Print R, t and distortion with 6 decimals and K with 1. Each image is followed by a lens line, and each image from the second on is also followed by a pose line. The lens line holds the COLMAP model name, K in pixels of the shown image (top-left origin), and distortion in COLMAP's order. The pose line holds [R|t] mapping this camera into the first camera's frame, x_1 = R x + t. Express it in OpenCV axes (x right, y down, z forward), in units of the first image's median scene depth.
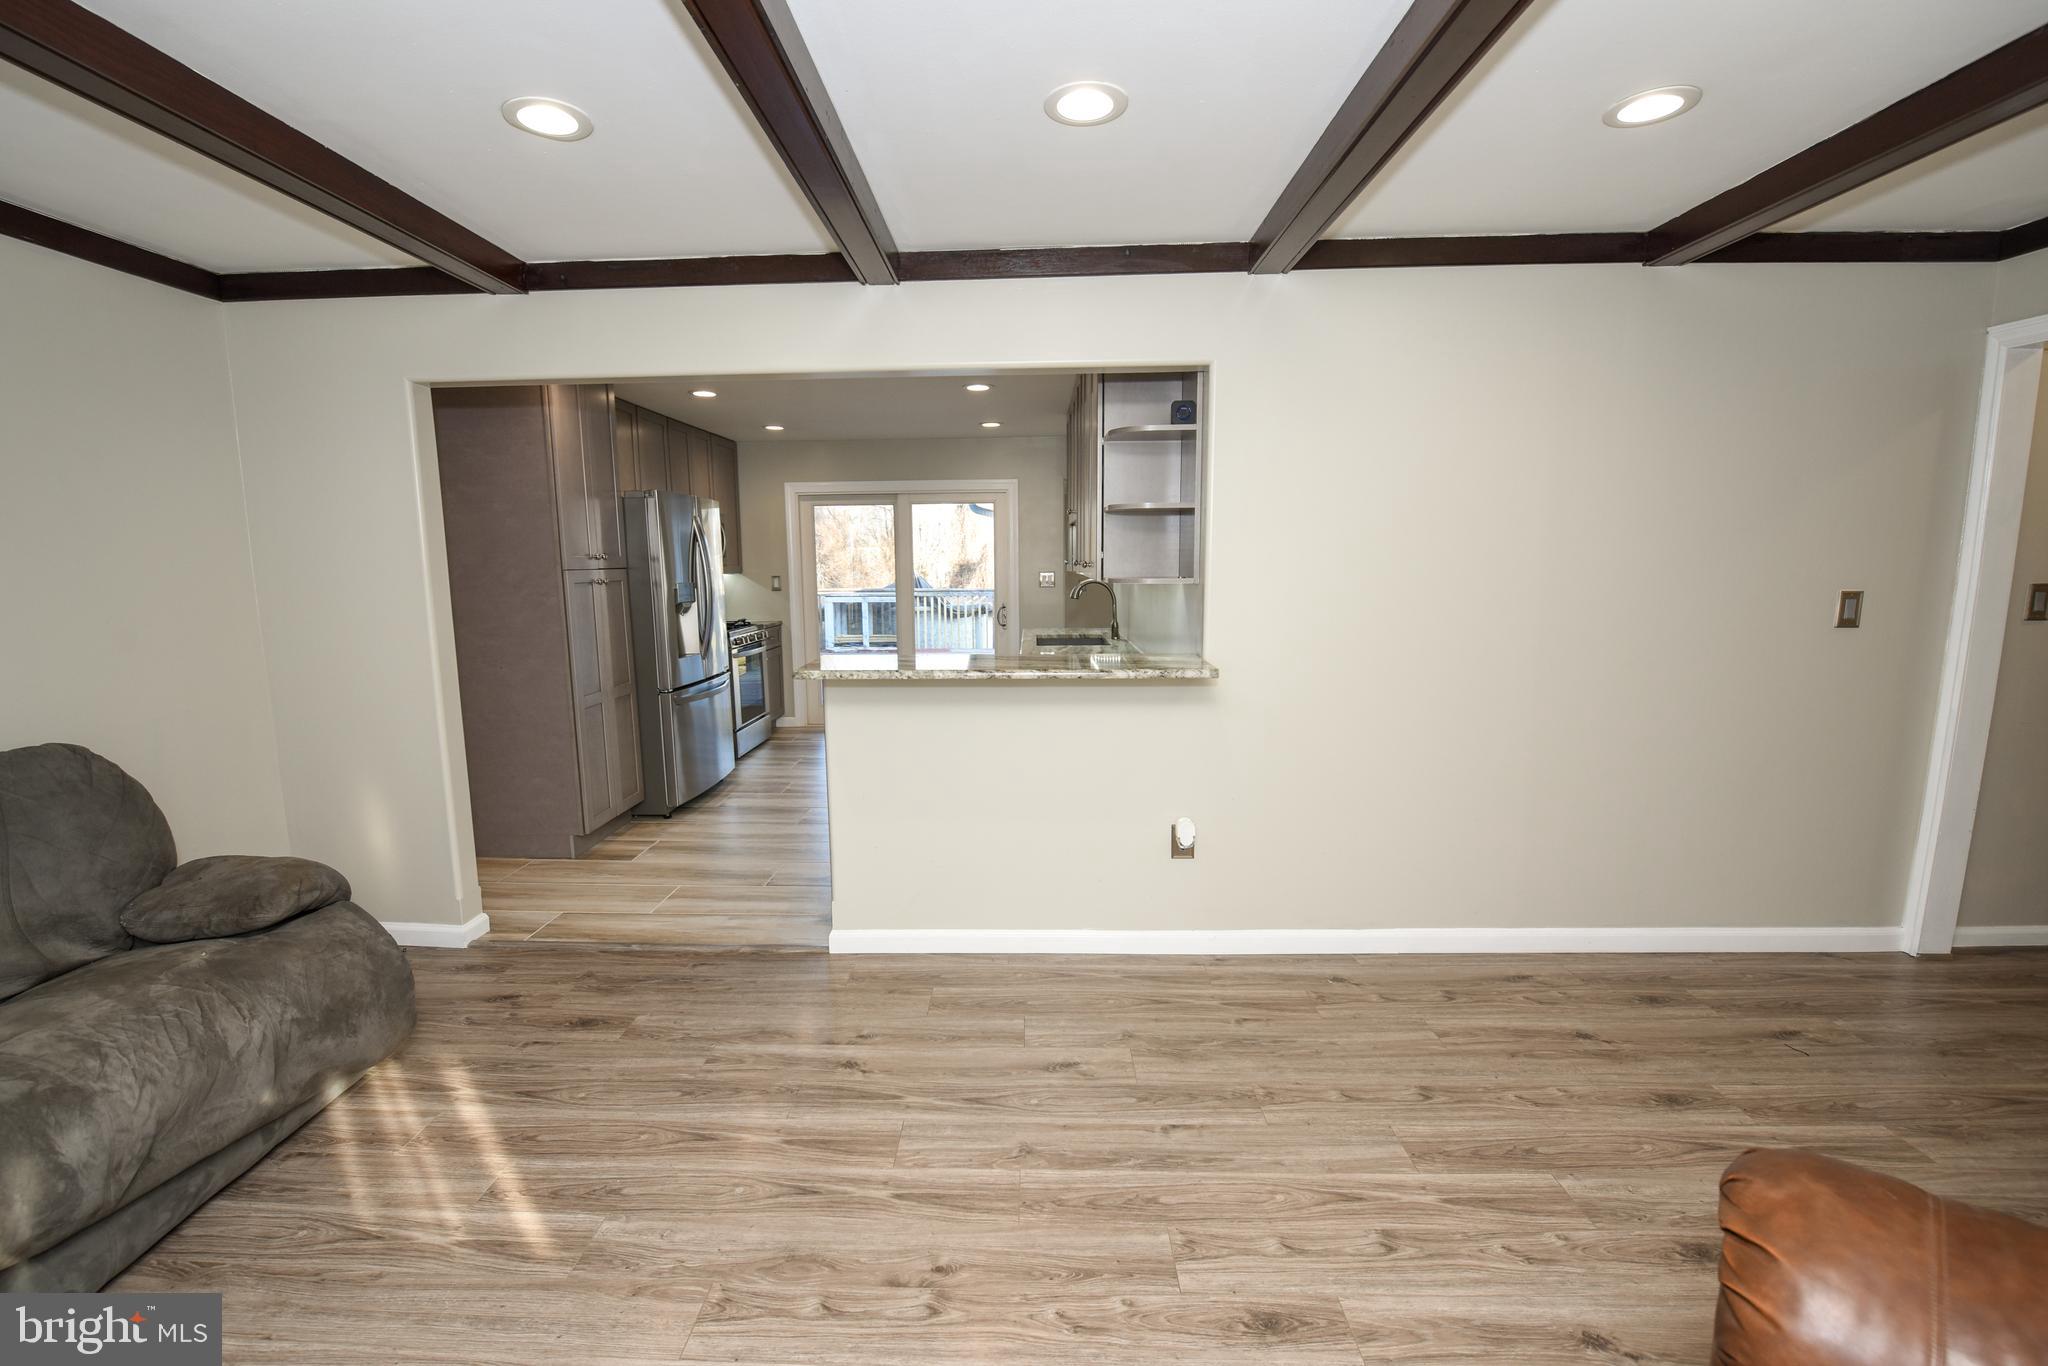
lens RADIAL K [[871.7, 0, 1018.4], [0, 871.7, 681.7], [0, 0, 1]] dist [-0.003952, -0.000619]
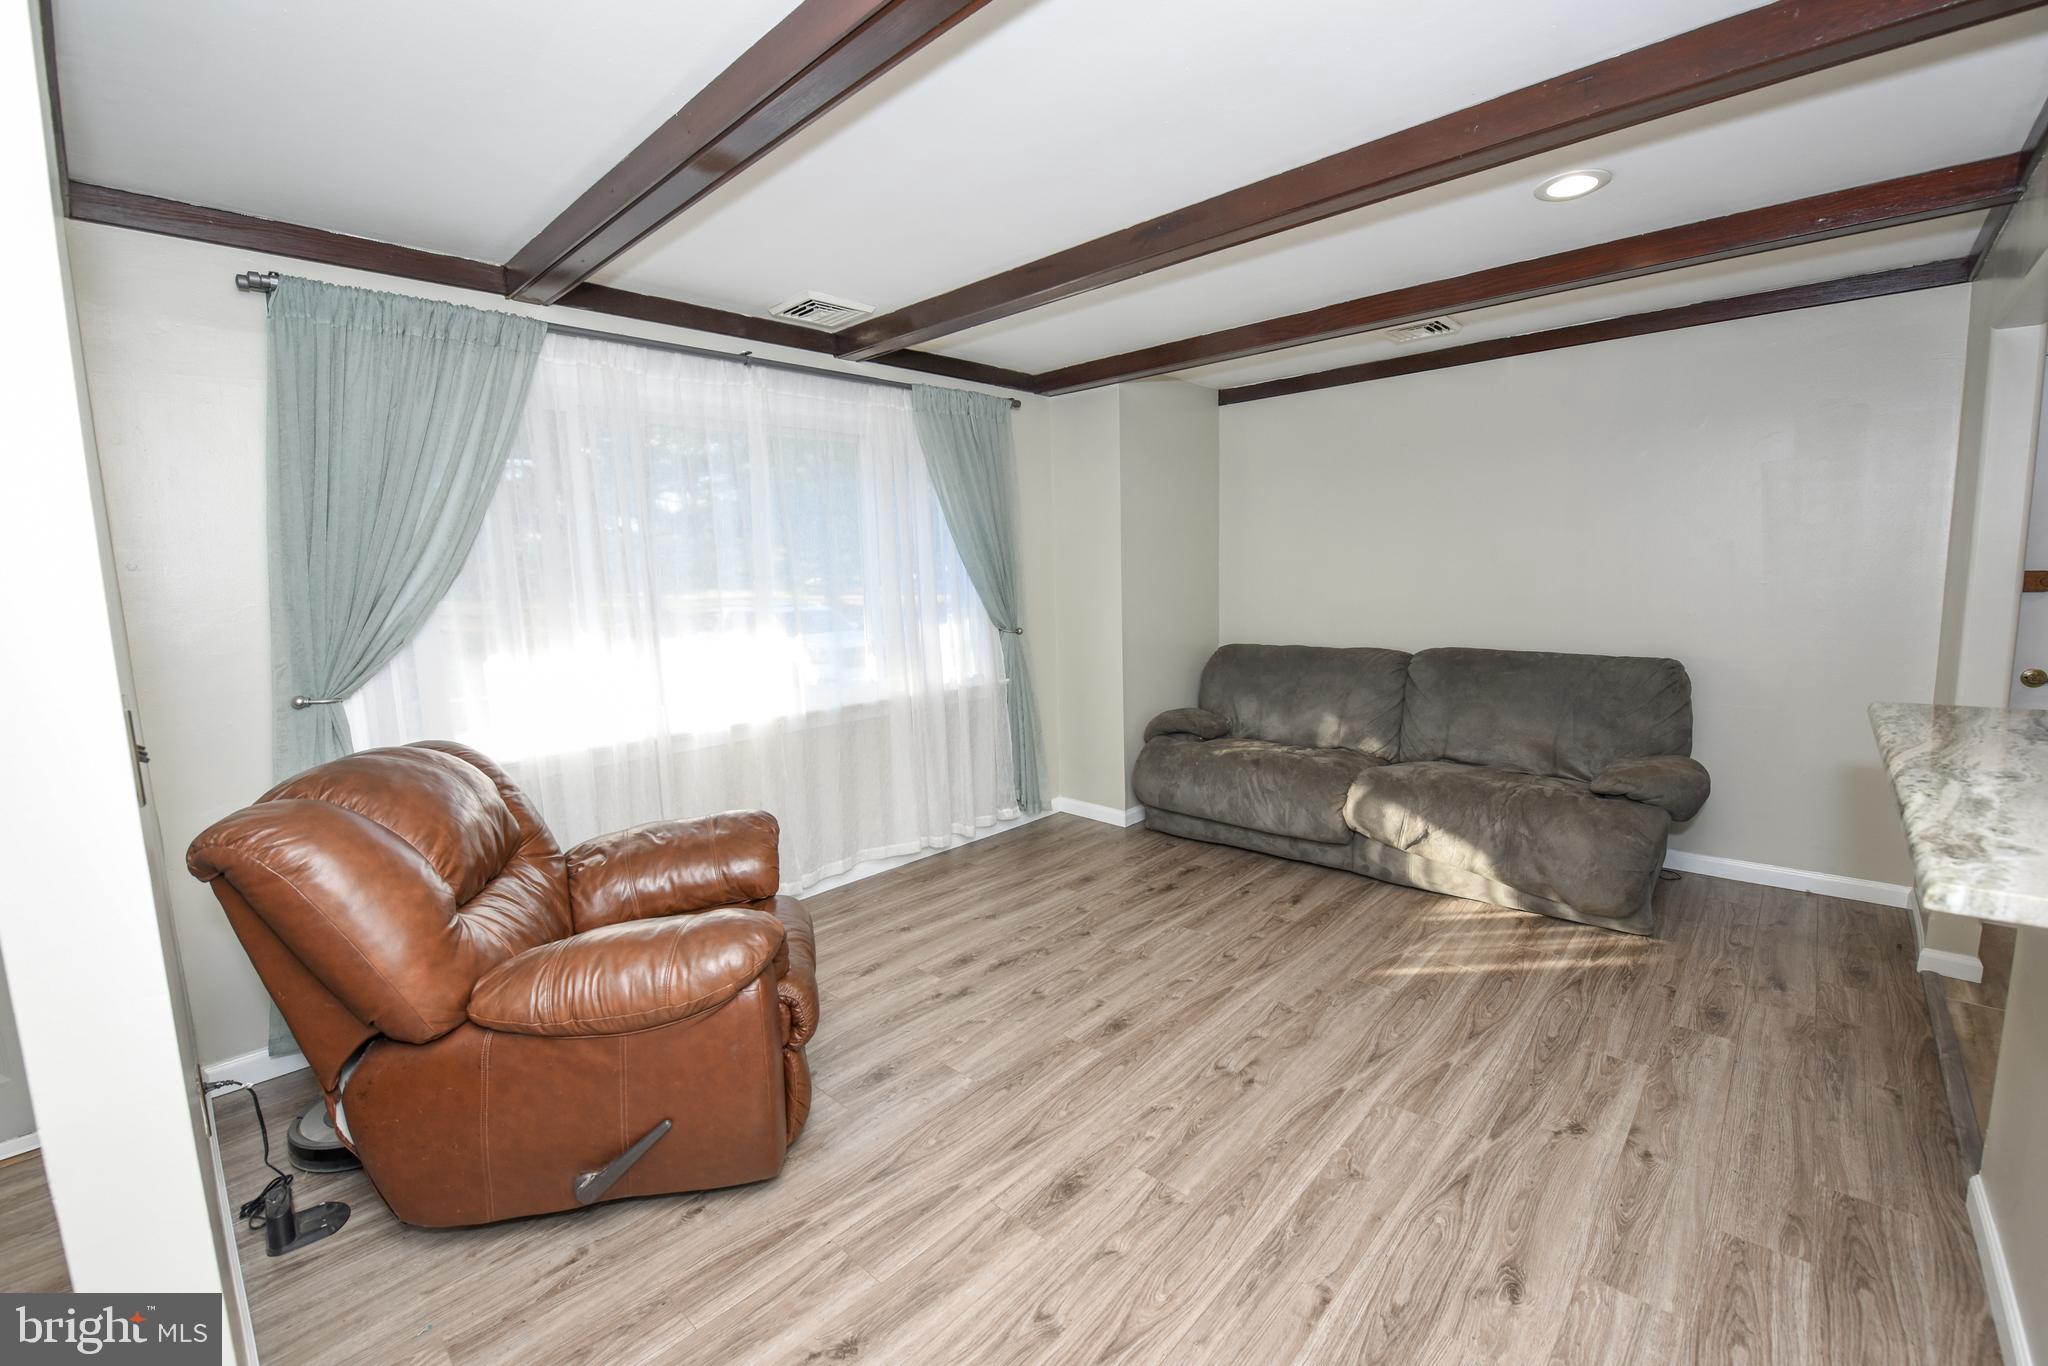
lens RADIAL K [[871.7, 0, 1017.2], [0, 871.7, 681.5], [0, 0, 1]] dist [-0.003952, -0.000619]
pose [[-0.676891, 0.119658, -0.726292, 0.908352], [-0.077459, 0.969641, 0.231941, -0.178820], [0.731996, 0.213257, -0.647073, 1.266655]]
